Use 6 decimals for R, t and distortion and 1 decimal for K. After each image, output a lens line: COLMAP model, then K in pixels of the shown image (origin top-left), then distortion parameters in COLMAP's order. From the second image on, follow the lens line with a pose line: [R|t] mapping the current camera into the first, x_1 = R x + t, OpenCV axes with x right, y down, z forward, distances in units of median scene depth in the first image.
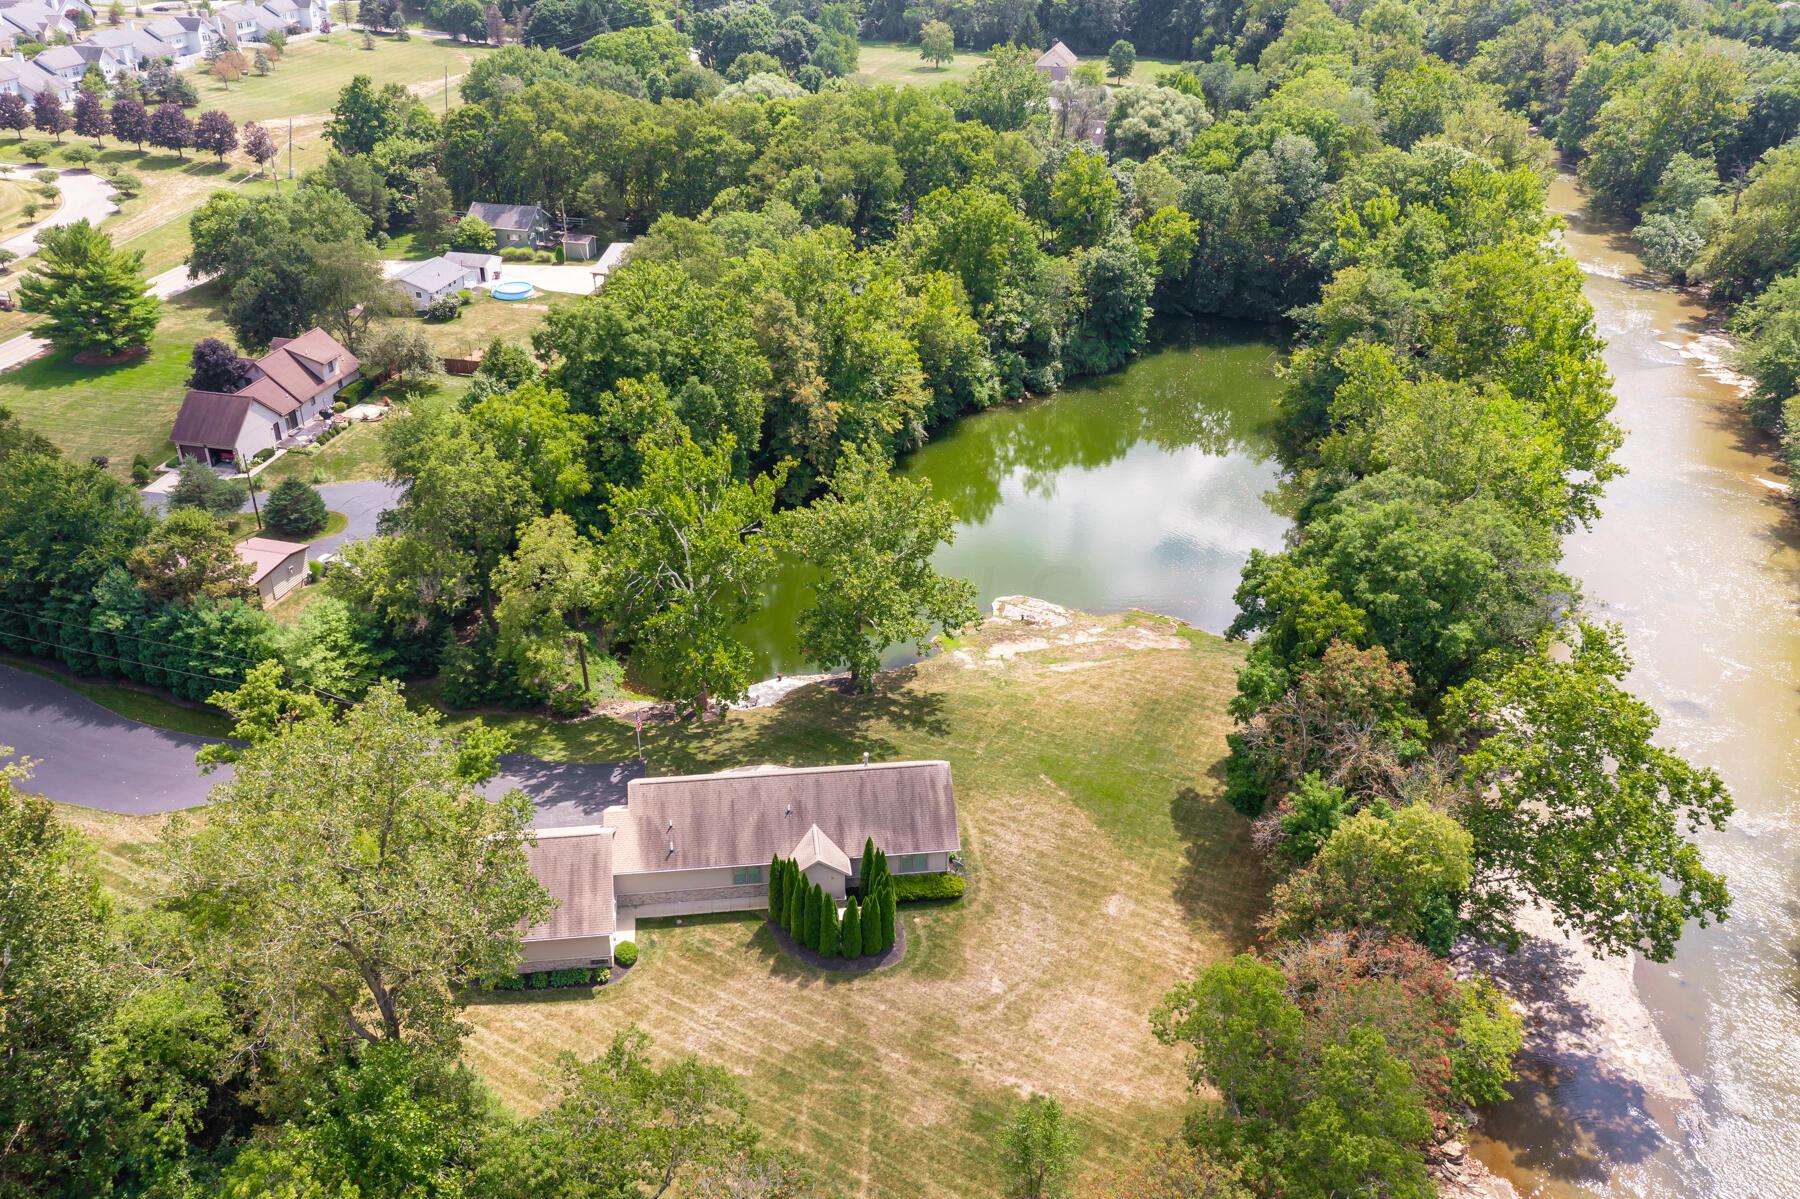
lens RADIAL K [[1426.0, 0, 902.1], [0, 1426.0, 604.7], [0, 0, 1]] dist [-0.002295, 0.009063]
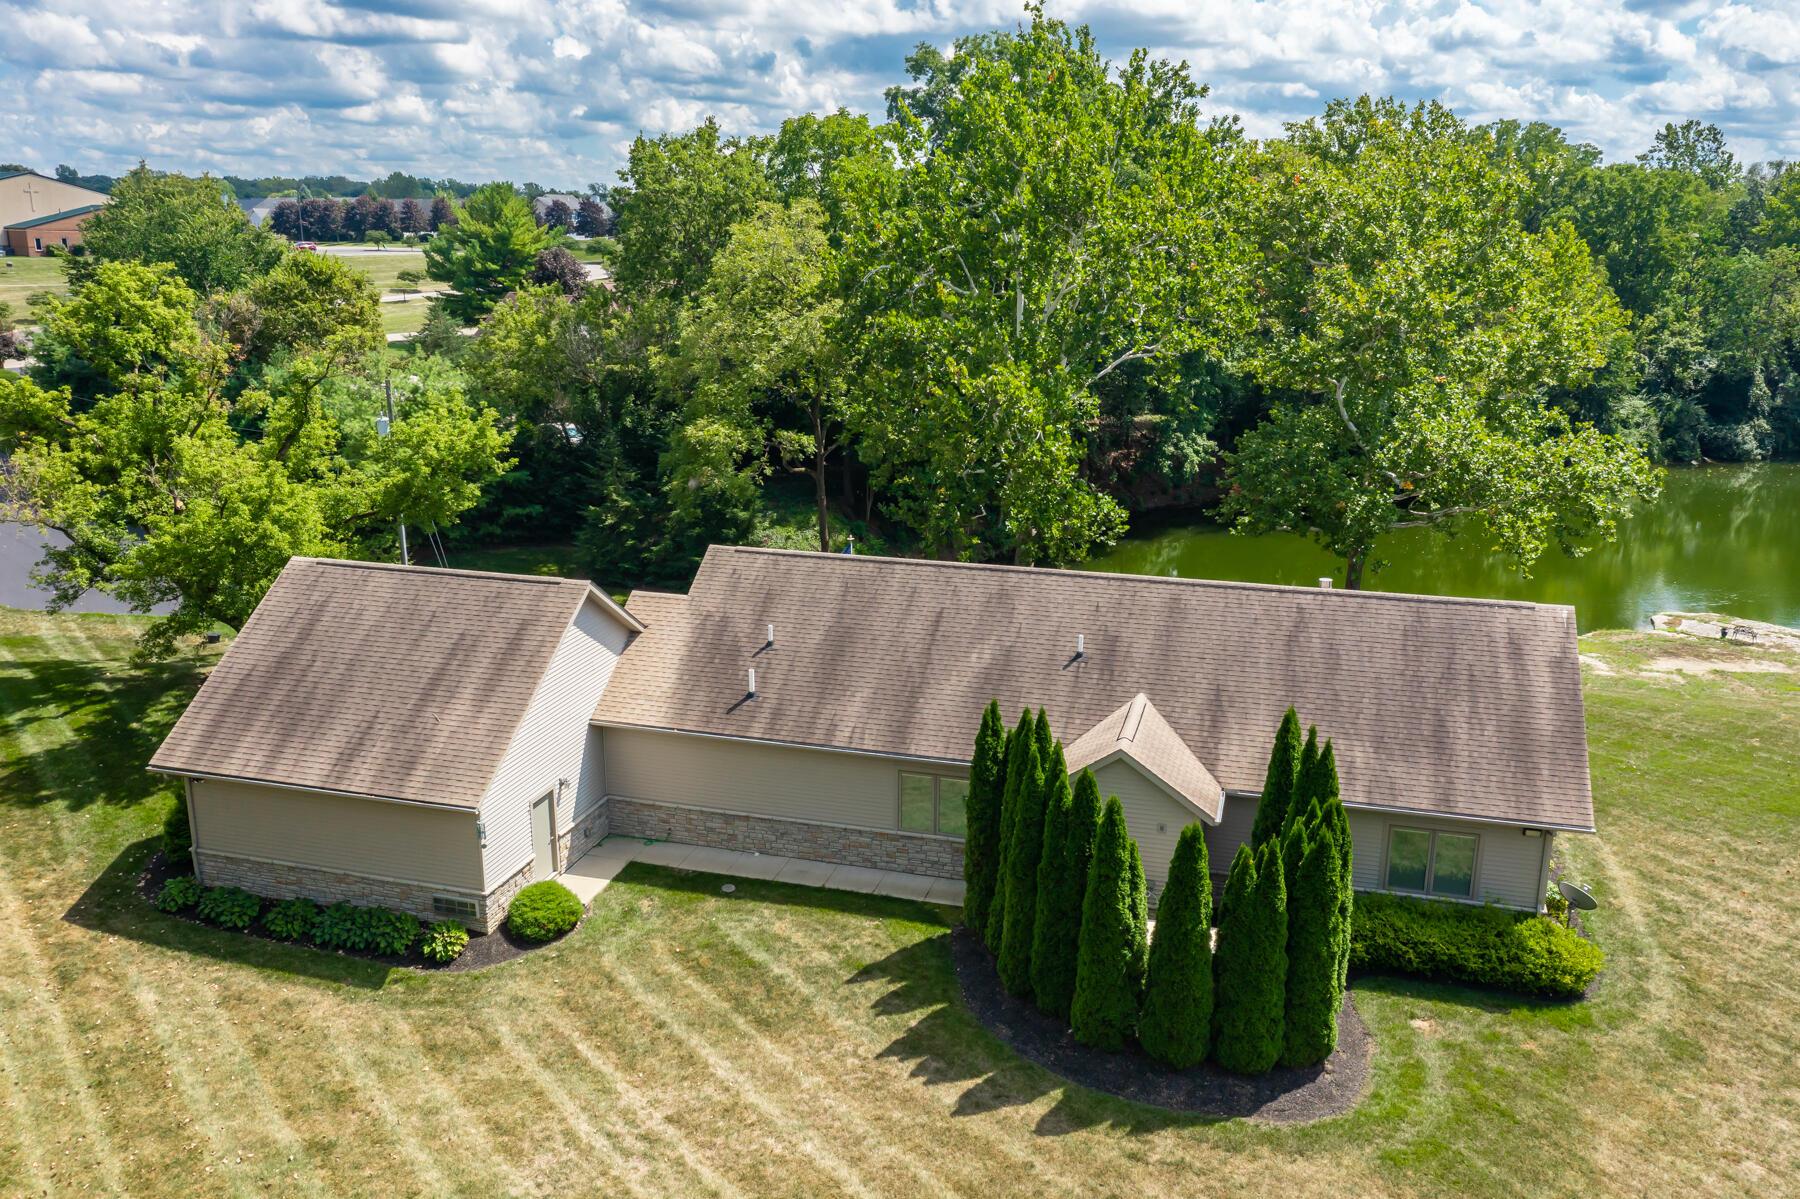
lens RADIAL K [[1426.0, 0, 900.3], [0, 1426.0, 599.8], [0, 0, 1]] dist [-0.002295, 0.009063]
pose [[0.919058, 0.092560, -0.383099, 0.008064], [-0.184999, 0.959608, -0.211962, 0.105565], [0.348006, 0.265678, 0.899059, 0.319480]]
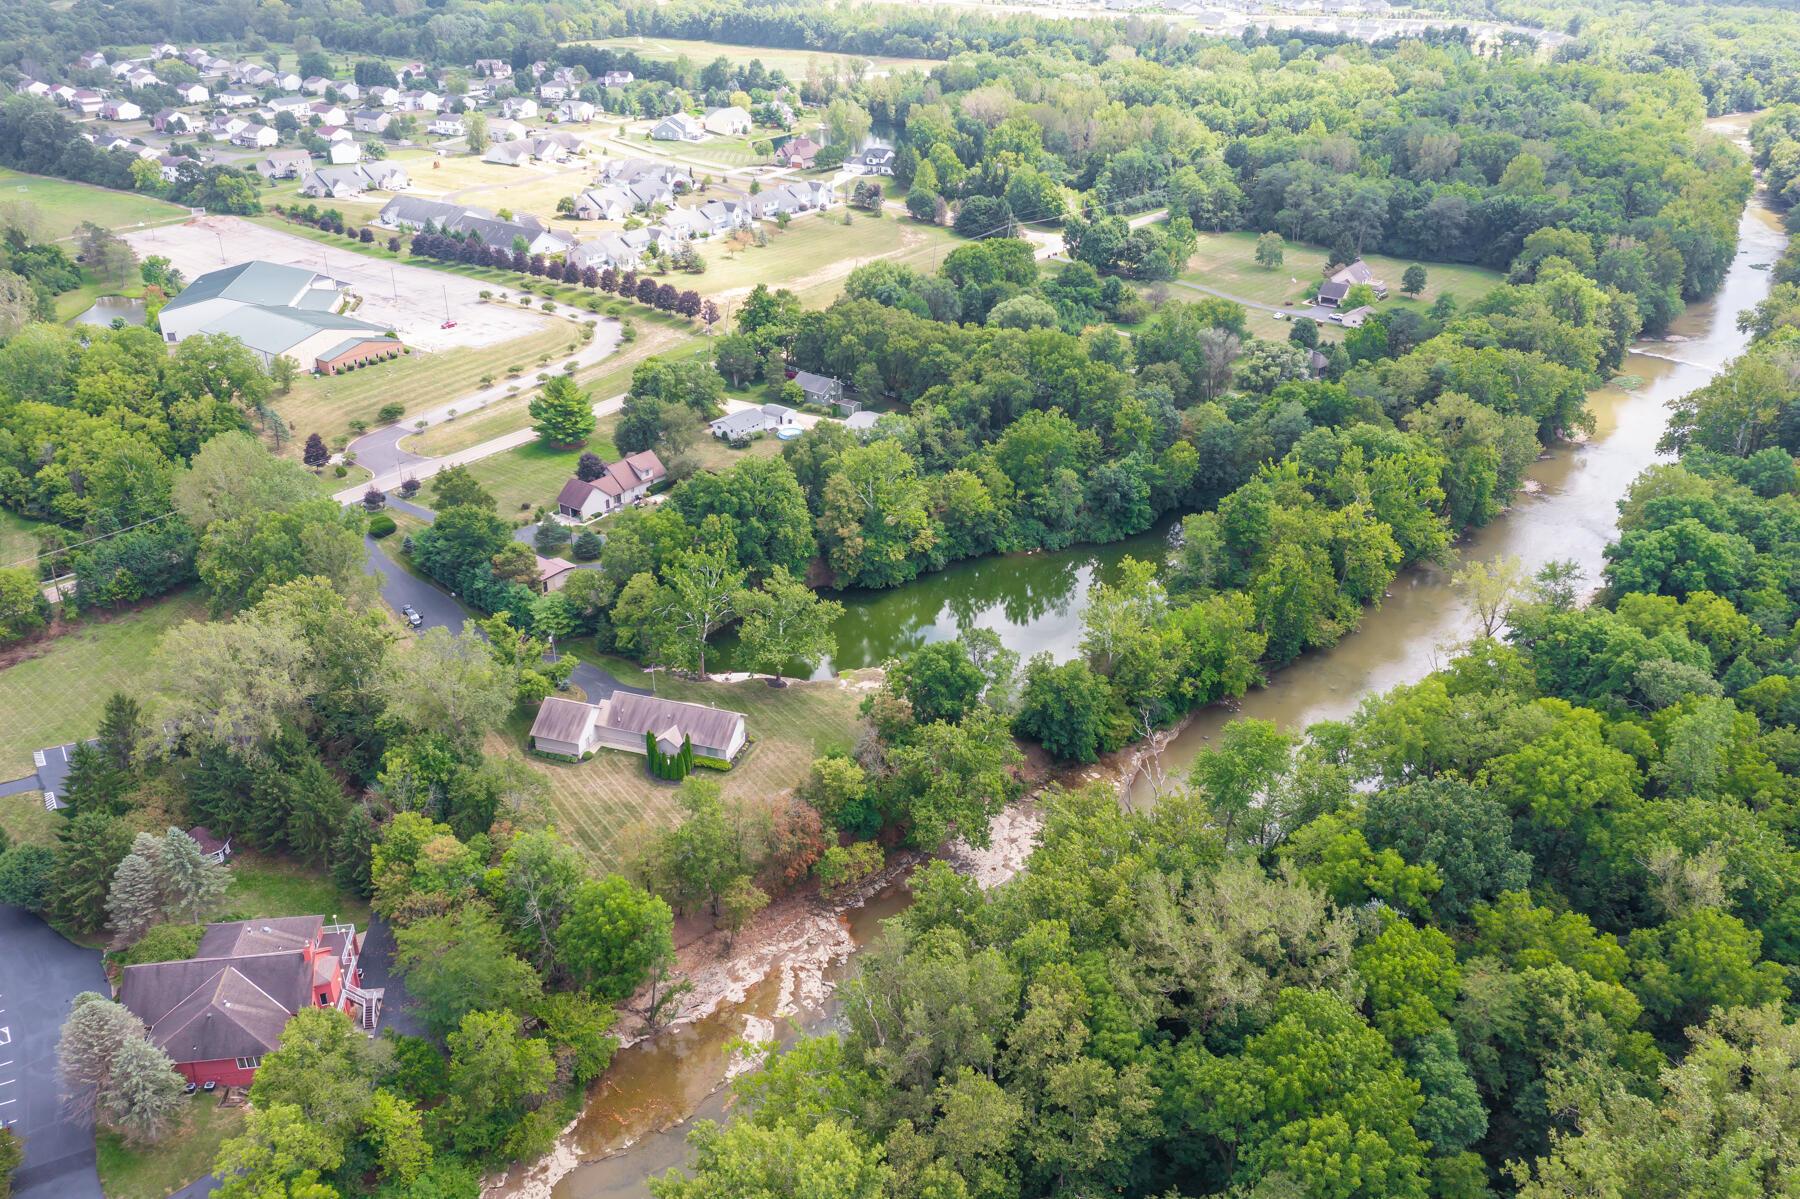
lens RADIAL K [[1426.0, 0, 891.5], [0, 1426.0, 601.9], [0, 0, 1]] dist [-0.002295, 0.009063]
pose [[0.901237, 0.188468, -0.390195, 0.546169], [-0.204005, 0.978968, 0.001659, -0.057442], [0.382301, 0.078106, 0.920731, -0.496306]]
